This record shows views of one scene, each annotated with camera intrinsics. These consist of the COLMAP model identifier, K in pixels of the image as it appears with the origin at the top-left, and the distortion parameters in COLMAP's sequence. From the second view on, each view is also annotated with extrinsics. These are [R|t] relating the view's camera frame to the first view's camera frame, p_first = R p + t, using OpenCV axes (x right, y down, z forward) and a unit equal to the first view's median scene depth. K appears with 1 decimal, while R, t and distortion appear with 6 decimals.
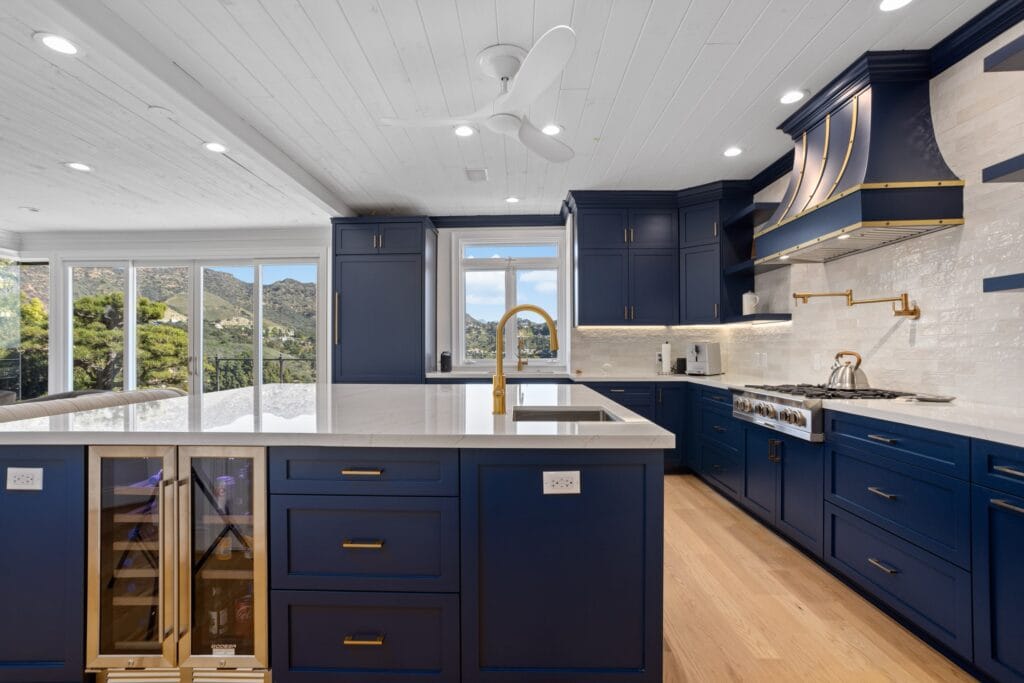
lens RADIAL K [[490.8, 0, 504.6], [0, 490.8, 343.9], [0, 0, 1]] dist [-0.045283, 0.036085]
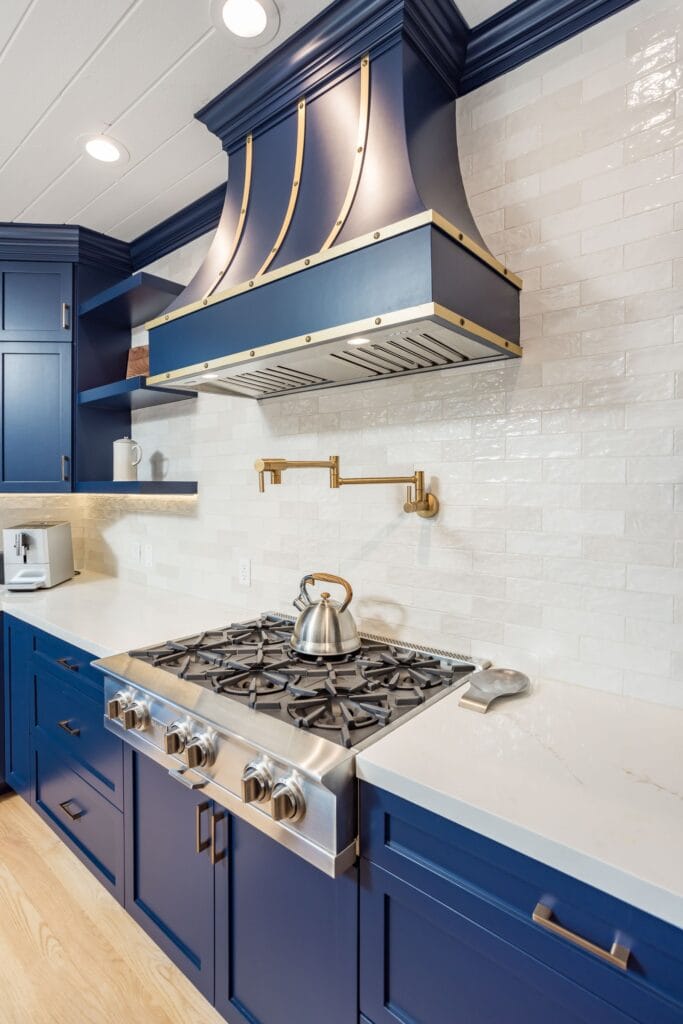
lens RADIAL K [[513.0, 0, 327.3], [0, 513.0, 493.6], [0, 0, 1]] dist [-0.046675, 0.000351]
pose [[0.631890, -0.008848, 0.775007, 0.270156], [-0.007096, 0.999827, 0.017200, -0.075410], [-0.775025, -0.016368, 0.631718, 0.616480]]
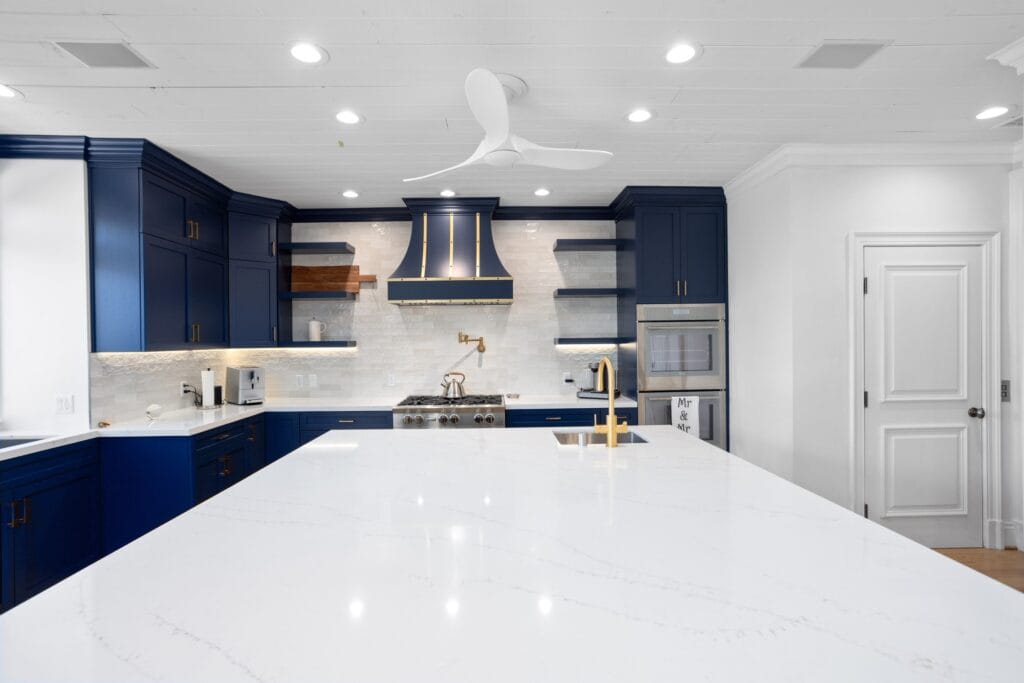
lens RADIAL K [[490.8, 0, 504.6], [0, 490.8, 343.9], [0, 0, 1]] dist [-0.045283, 0.036085]
pose [[-0.038084, -0.008845, 0.999235, -0.788477], [0.000819, 0.999960, 0.008883, -0.082213], [-0.999274, 0.001157, -0.038075, 0.847659]]
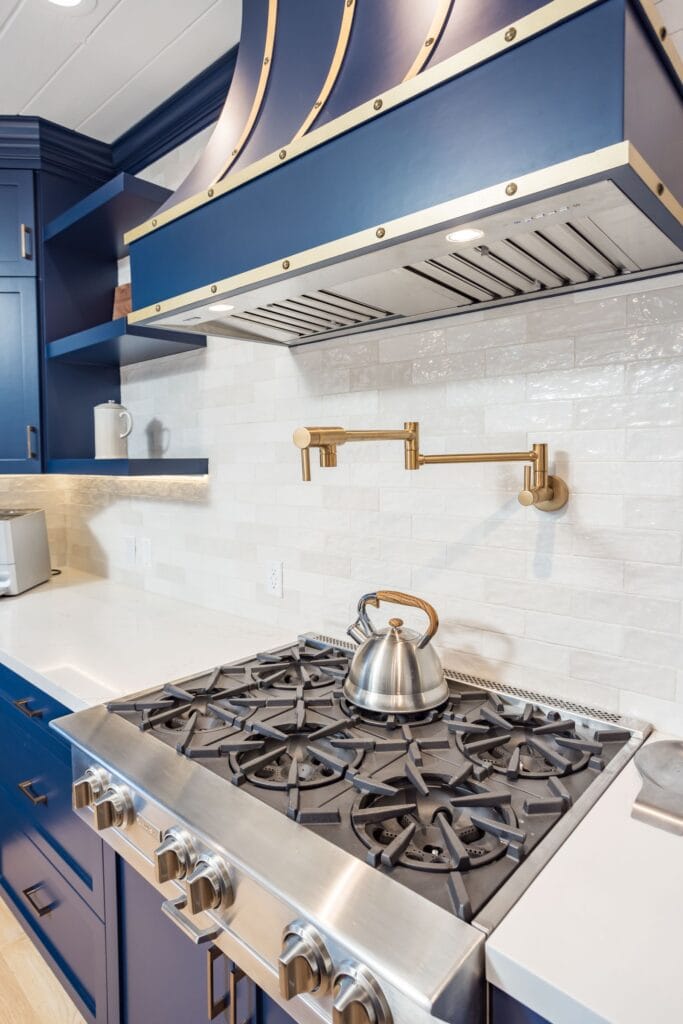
lens RADIAL K [[497.8, 0, 405.2], [0, 497.8, 458.4], [0, 0, 1]] dist [-0.013148, 0.000549]
pose [[0.541827, -0.012041, 0.840404, 0.380096], [0.006383, 0.999927, 0.010212, -0.082852], [-0.840466, -0.000169, 0.541865, 0.748215]]
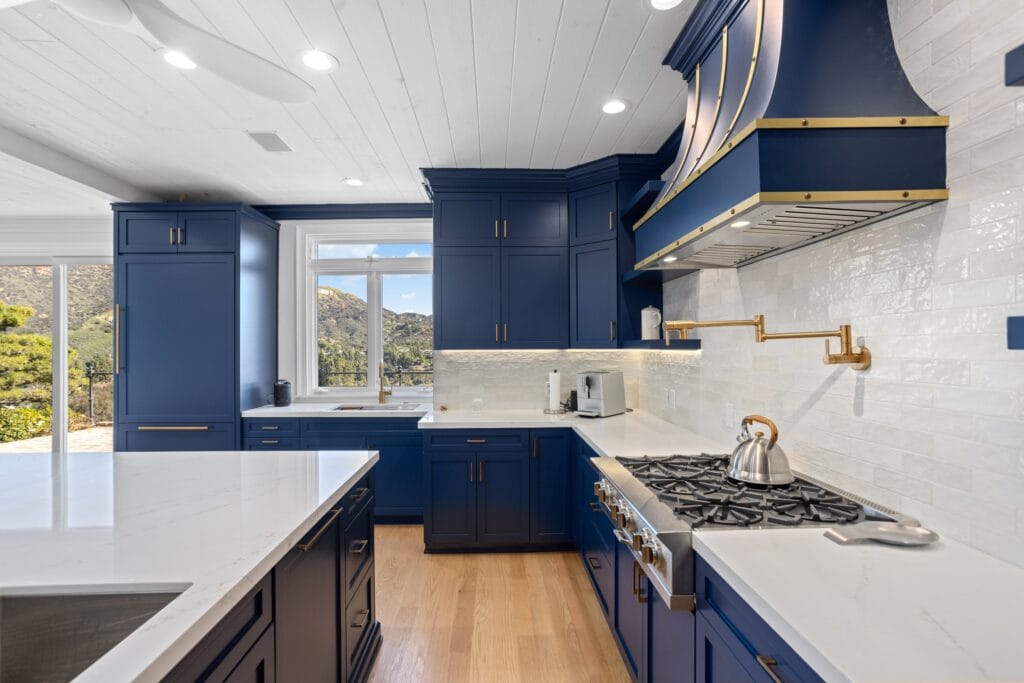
lens RADIAL K [[490.8, 0, 504.6], [0, 490.8, 343.9], [0, 0, 1]] dist [-0.045283, 0.036085]
pose [[0.998734, -0.003208, 0.050207, 0.340235], [0.003178, 0.999995, 0.000661, -0.071568], [-0.050209, -0.000501, 0.998739, 0.385813]]
